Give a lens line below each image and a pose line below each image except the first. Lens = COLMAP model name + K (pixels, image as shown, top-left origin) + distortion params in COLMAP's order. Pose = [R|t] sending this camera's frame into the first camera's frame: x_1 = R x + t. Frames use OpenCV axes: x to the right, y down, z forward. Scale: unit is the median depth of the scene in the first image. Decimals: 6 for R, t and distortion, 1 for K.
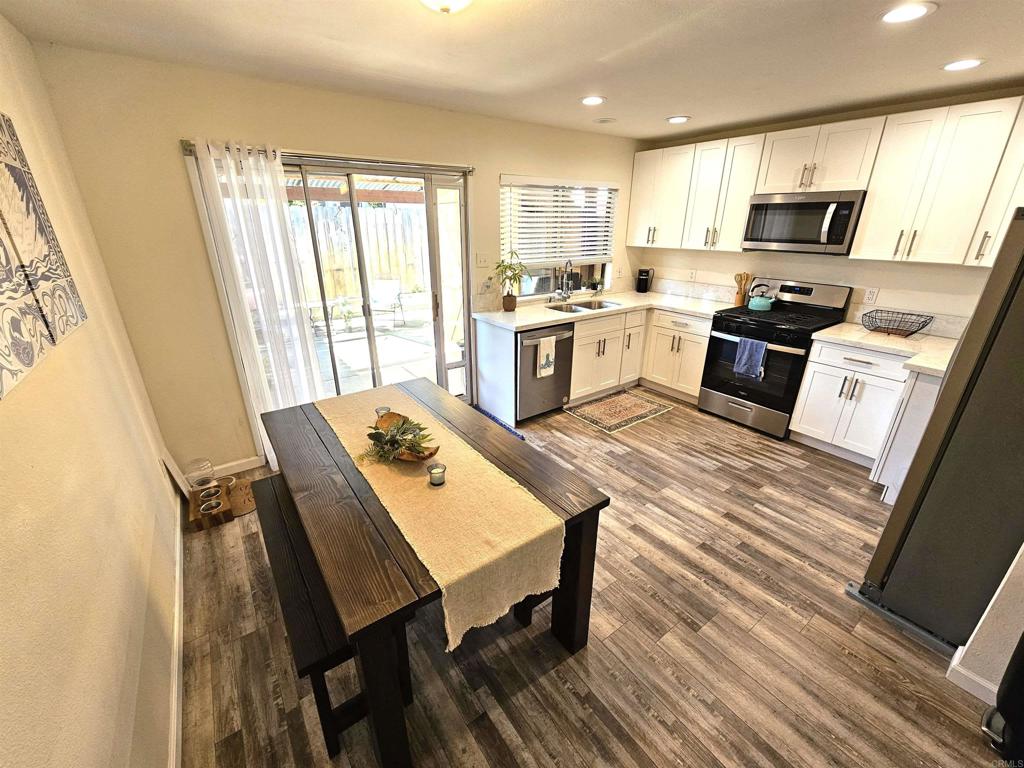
lens RADIAL K [[418.7, 0, 506.1], [0, 418.7, 387.9], [0, 0, 1]] dist [-0.003528, 0.002725]
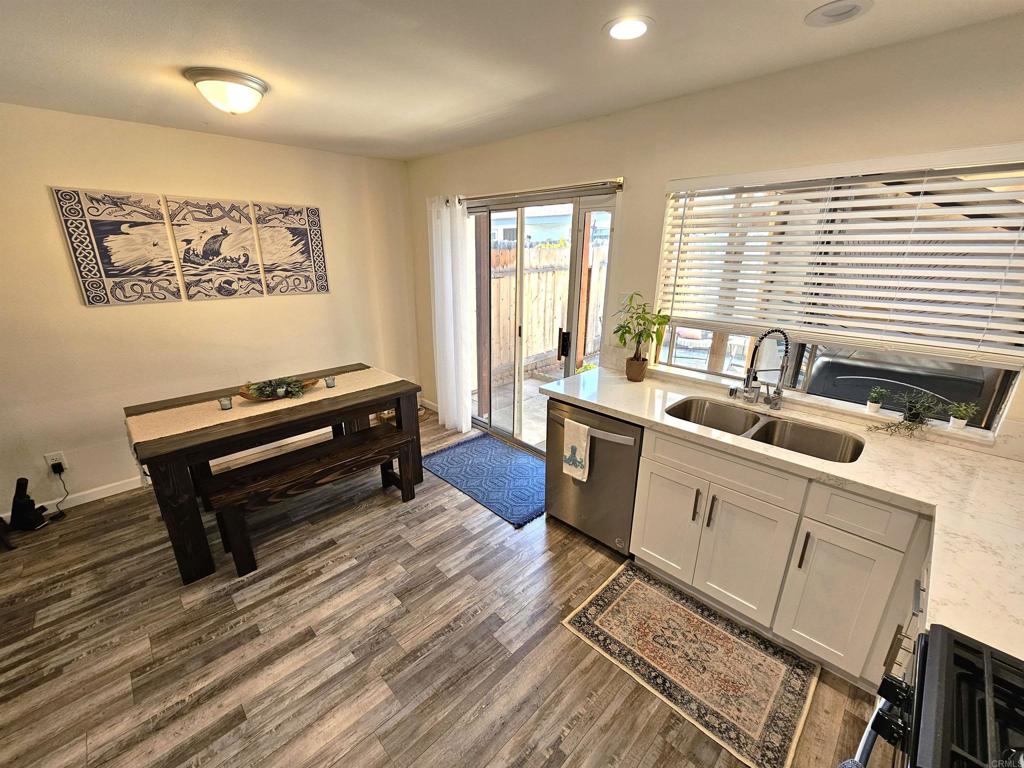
lens RADIAL K [[418.7, 0, 506.9], [0, 418.7, 385.9], [0, 0, 1]] dist [-0.003528, 0.002725]
pose [[0.158648, 0.307978, -0.938073, 0.678839], [-0.368677, 0.899861, 0.233082, -0.284104], [0.915919, 0.308868, 0.256306, 0.708846]]
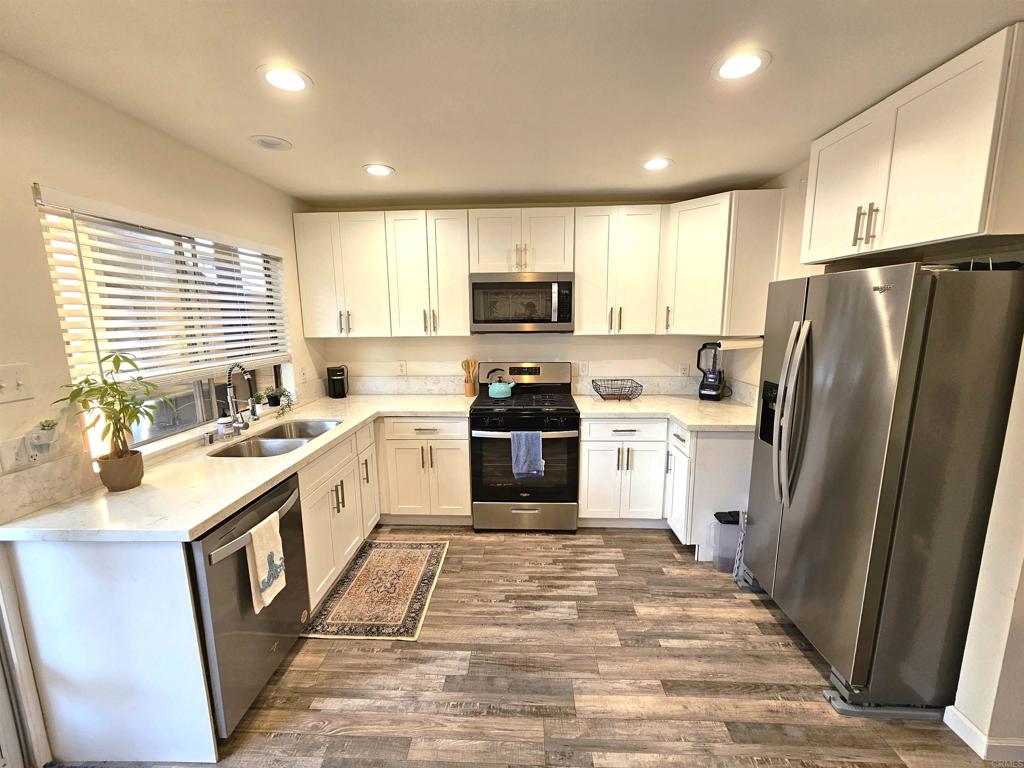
lens RADIAL K [[418.7, 0, 507.9], [0, 418.7, 388.6], [0, 0, 1]] dist [-0.003528, 0.002725]
pose [[0.614721, -0.137792, 0.776615, -0.077541], [0.300607, 0.951237, -0.069167, -0.146703], [-0.729215, 0.275974, 0.626166, 0.459452]]
